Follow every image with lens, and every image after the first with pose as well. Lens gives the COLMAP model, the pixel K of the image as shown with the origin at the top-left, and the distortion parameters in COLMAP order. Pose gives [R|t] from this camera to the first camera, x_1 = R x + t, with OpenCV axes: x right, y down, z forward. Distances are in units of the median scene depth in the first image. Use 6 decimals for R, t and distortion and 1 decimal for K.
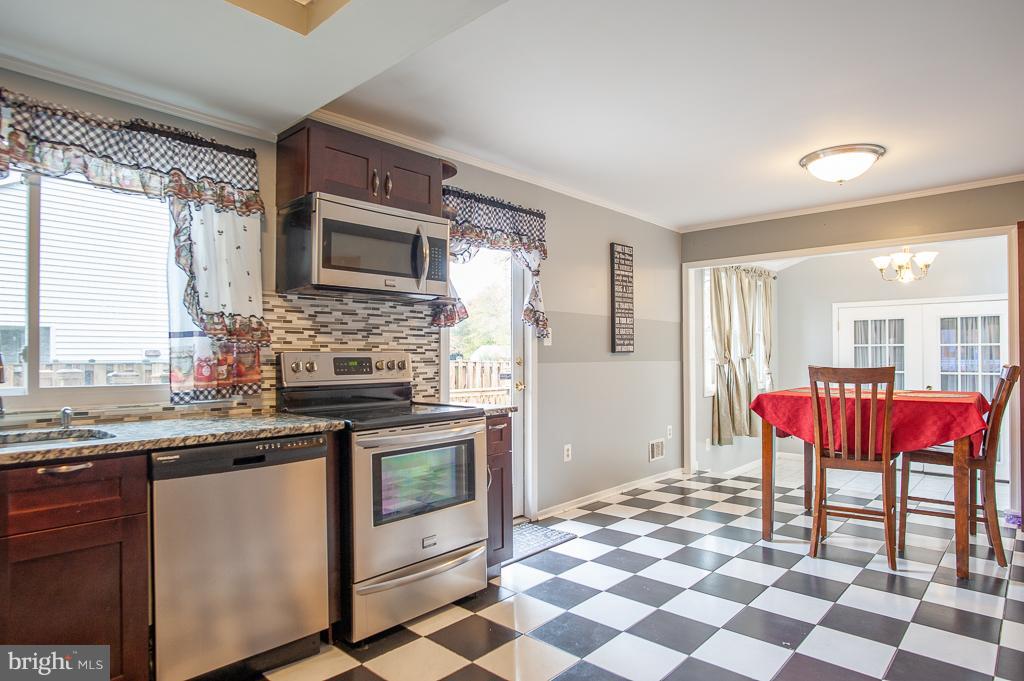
lens RADIAL K [[605.1, 0, 503.0], [0, 605.1, 346.0], [0, 0, 1]] dist [-0.027078, 0.015403]
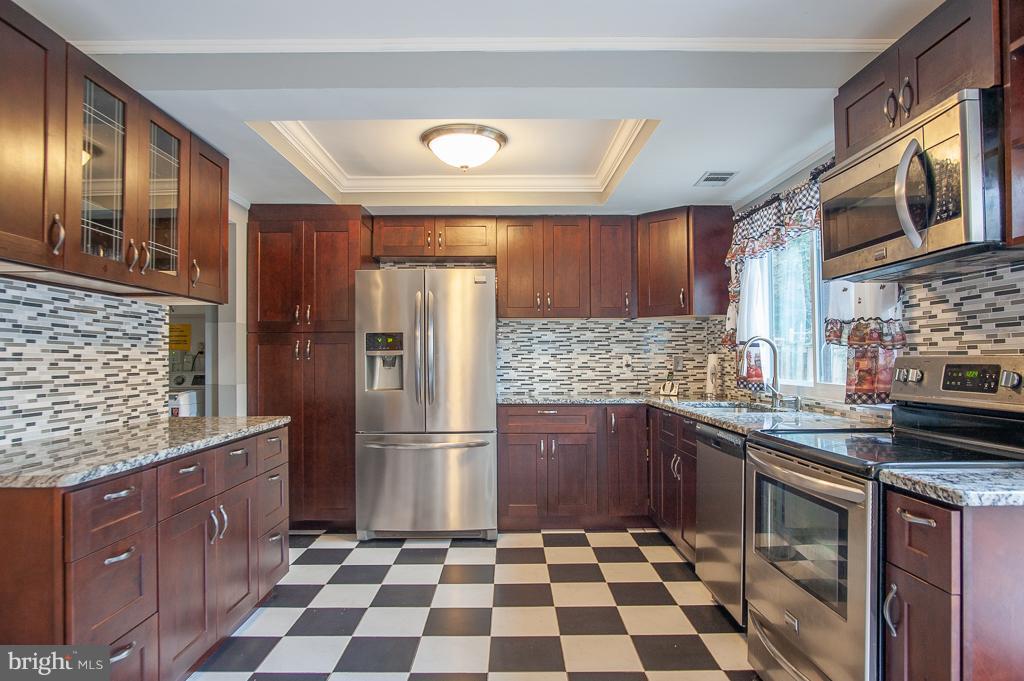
lens RADIAL K [[605.1, 0, 509.5], [0, 605.1, 349.3], [0, 0, 1]] dist [-0.027078, 0.015403]
pose [[-0.733836, -0.004890, -0.679309, 0.389683], [0.018187, 0.999474, -0.026841, 0.008077], [0.679083, -0.032052, -0.733361, 0.828033]]
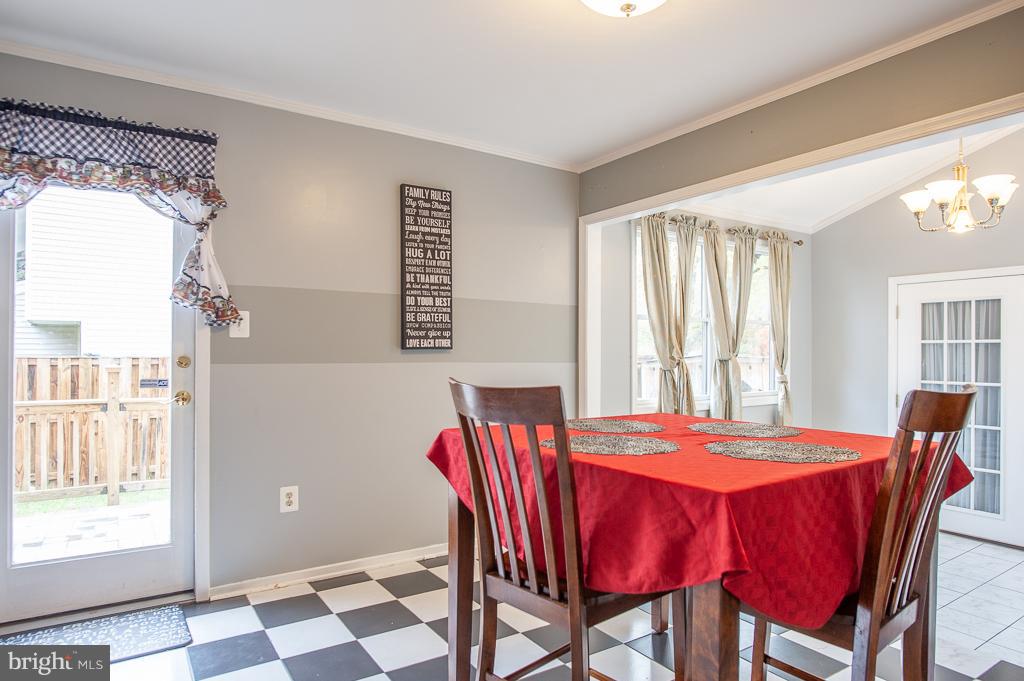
lens RADIAL K [[605.1, 0, 501.0], [0, 605.1, 346.7], [0, 0, 1]] dist [-0.027078, 0.015403]
pose [[0.964105, 0.004450, -0.265485, 0.548724], [-0.003549, 0.999986, 0.003873, 0.006088], [0.265499, -0.002792, 0.964107, 0.457371]]
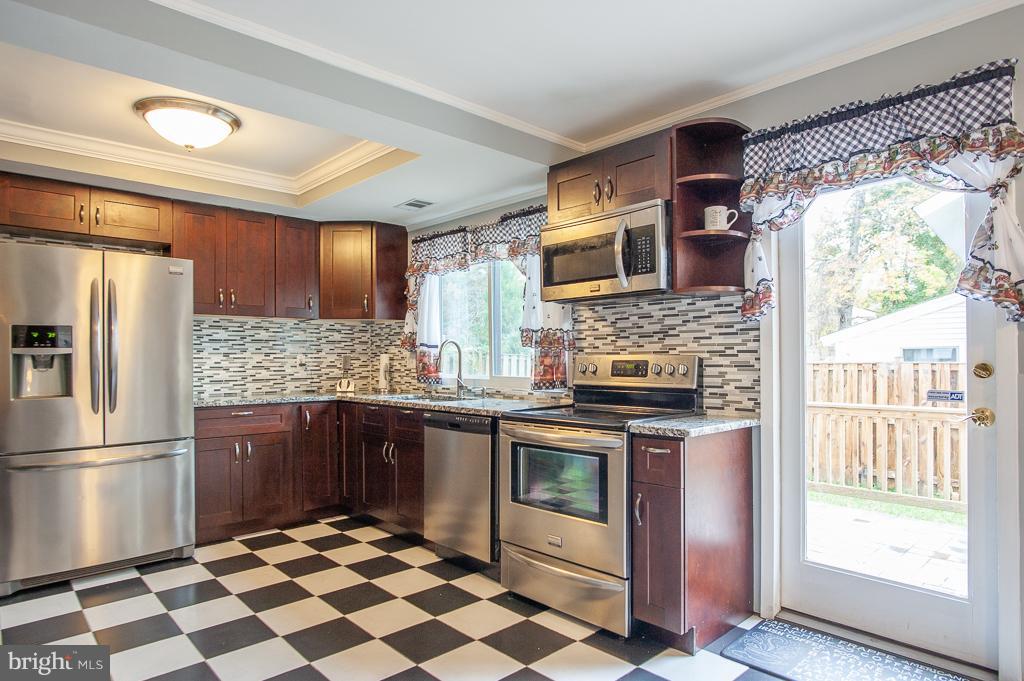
lens RADIAL K [[605.1, 0, 509.2], [0, 605.1, 348.2], [0, 0, 1]] dist [-0.027078, 0.015403]
pose [[-0.081984, -0.011905, -0.996563, 0.579440], [0.023311, 0.999632, -0.013859, 0.005460], [0.996361, -0.024367, -0.081676, 0.643655]]
